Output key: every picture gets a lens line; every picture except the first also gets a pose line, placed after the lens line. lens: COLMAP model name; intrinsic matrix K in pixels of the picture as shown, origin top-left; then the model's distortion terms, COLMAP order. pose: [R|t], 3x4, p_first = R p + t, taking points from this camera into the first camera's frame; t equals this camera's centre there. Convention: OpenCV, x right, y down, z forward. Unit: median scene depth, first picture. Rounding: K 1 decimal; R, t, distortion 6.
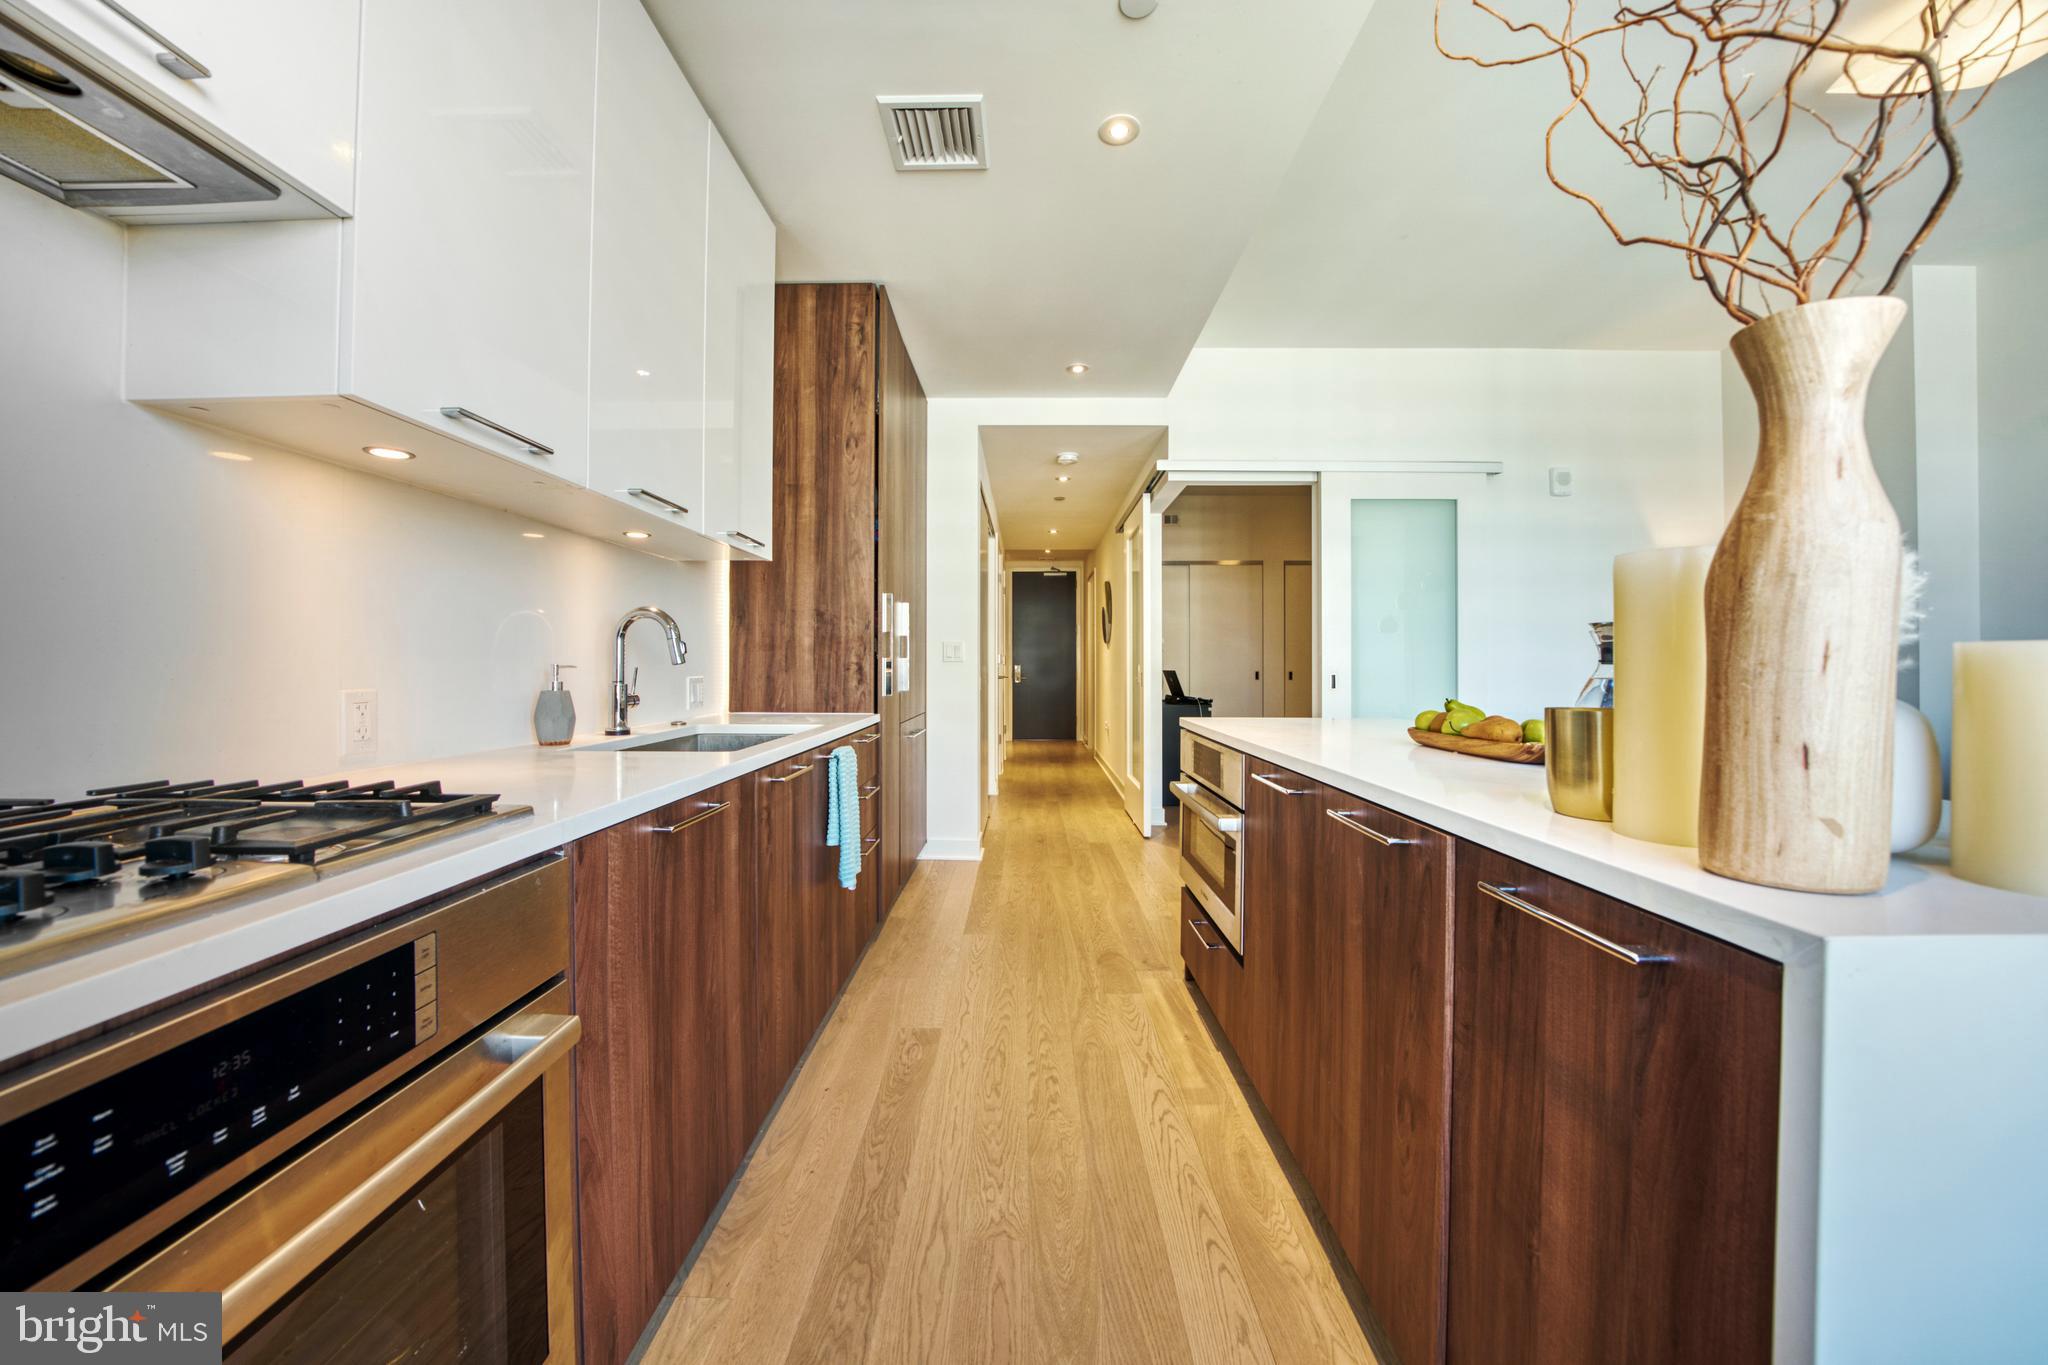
lens RADIAL K [[718.2, 0, 1021.4], [0, 718.2, 667.8], [0, 0, 1]] dist [-0.020168, 0.000107]
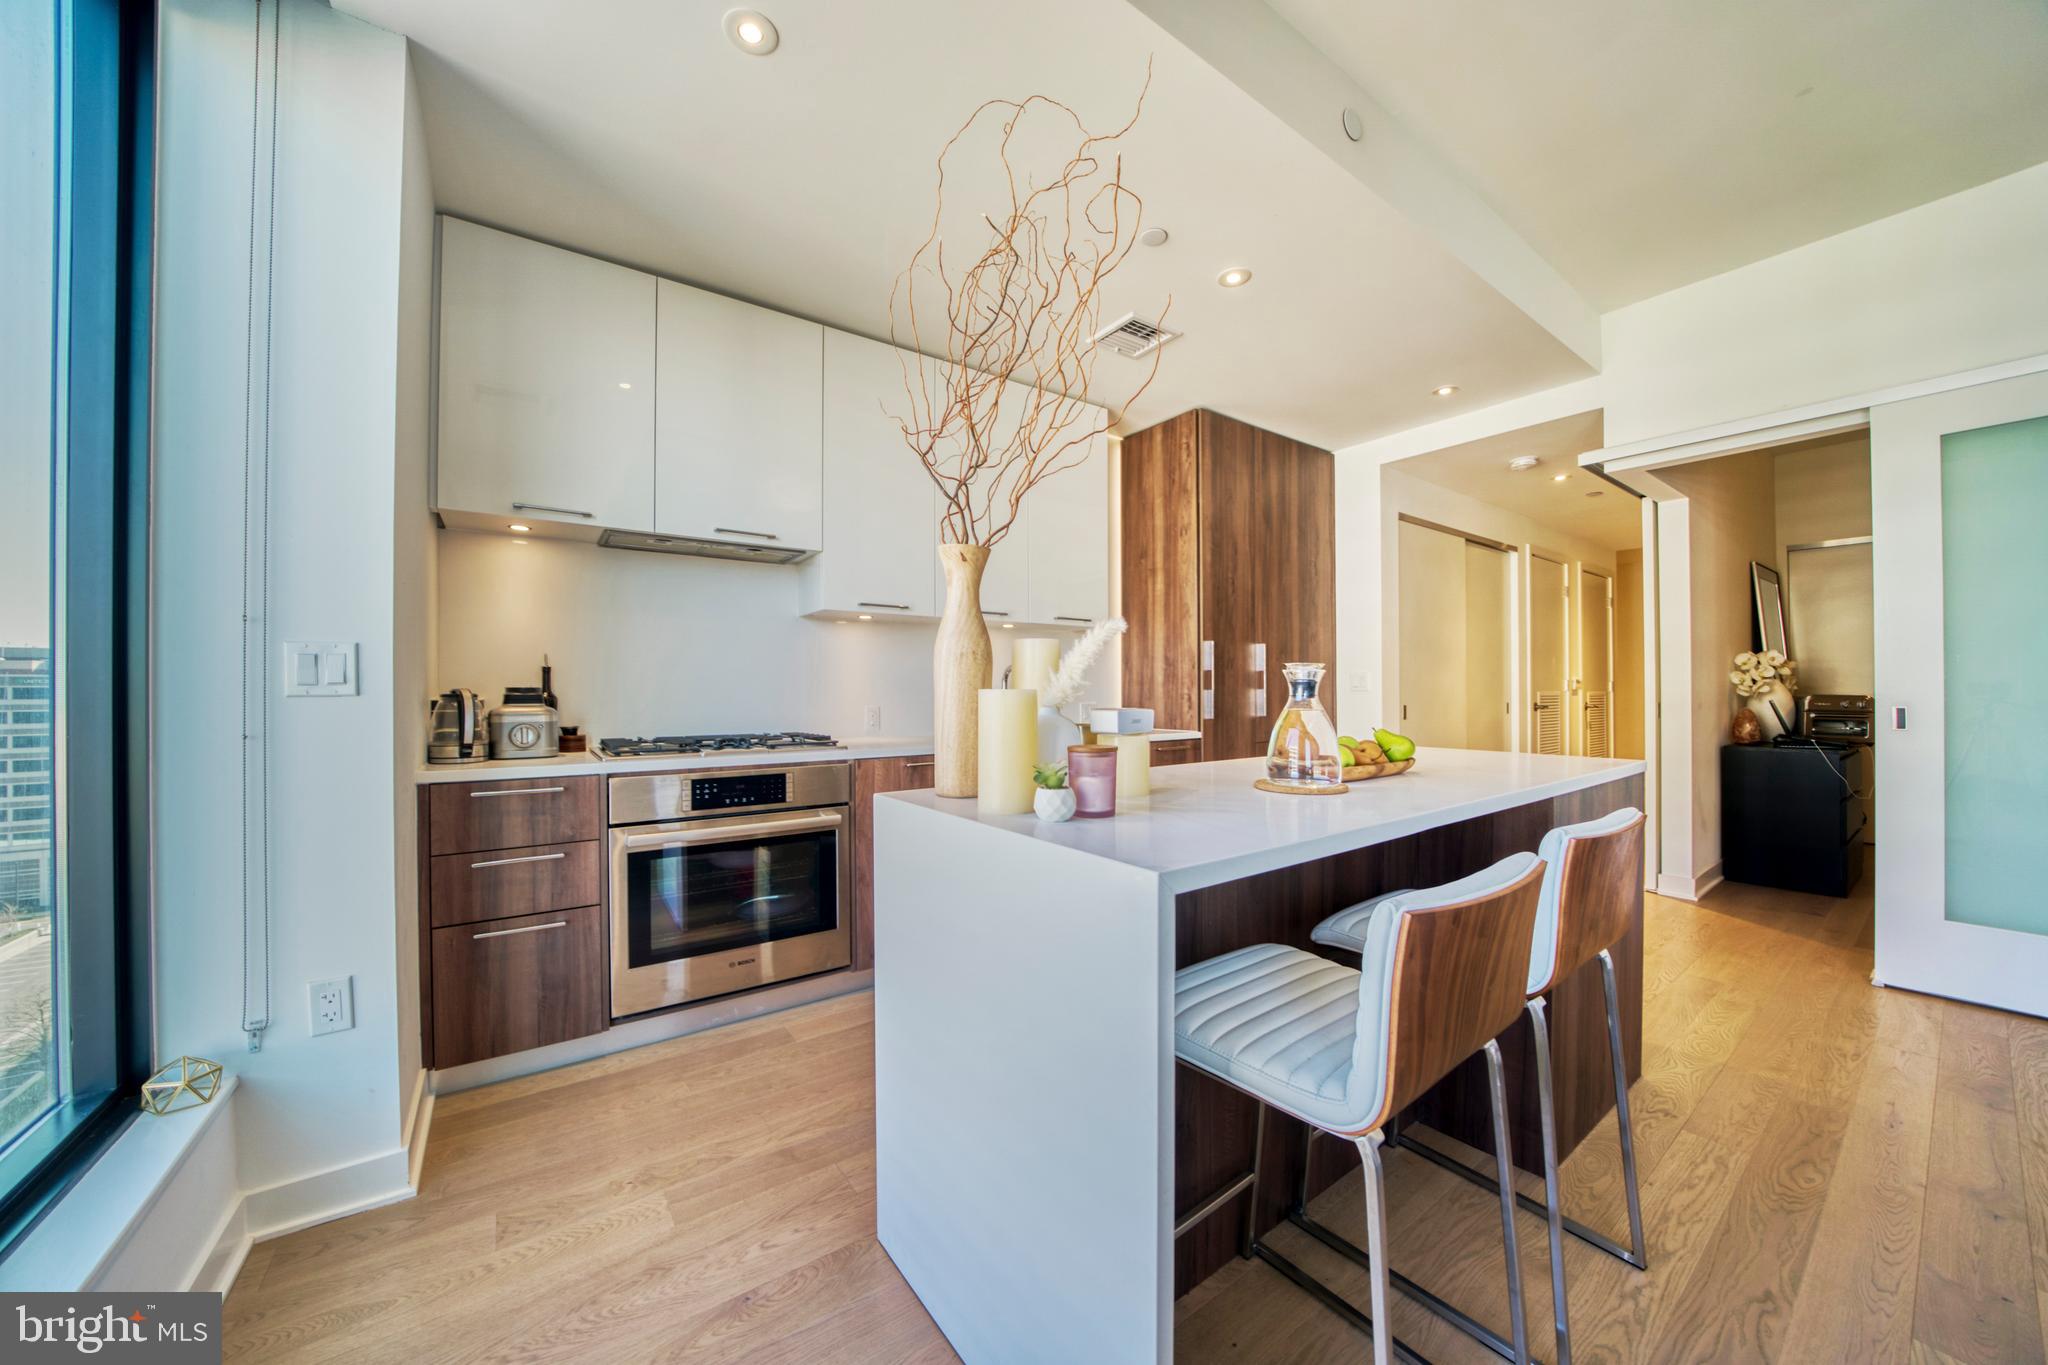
lens RADIAL K [[715.7, 0, 1018.6], [0, 715.7, 694.9], [0, 0, 1]] dist [-0.014593, 0.000260]
pose [[0.594102, -0.001724, -0.804388, 0.666470], [0.002837, 0.999996, -0.000048, -0.005668], [0.804385, -0.002253, 0.594104, -0.058610]]
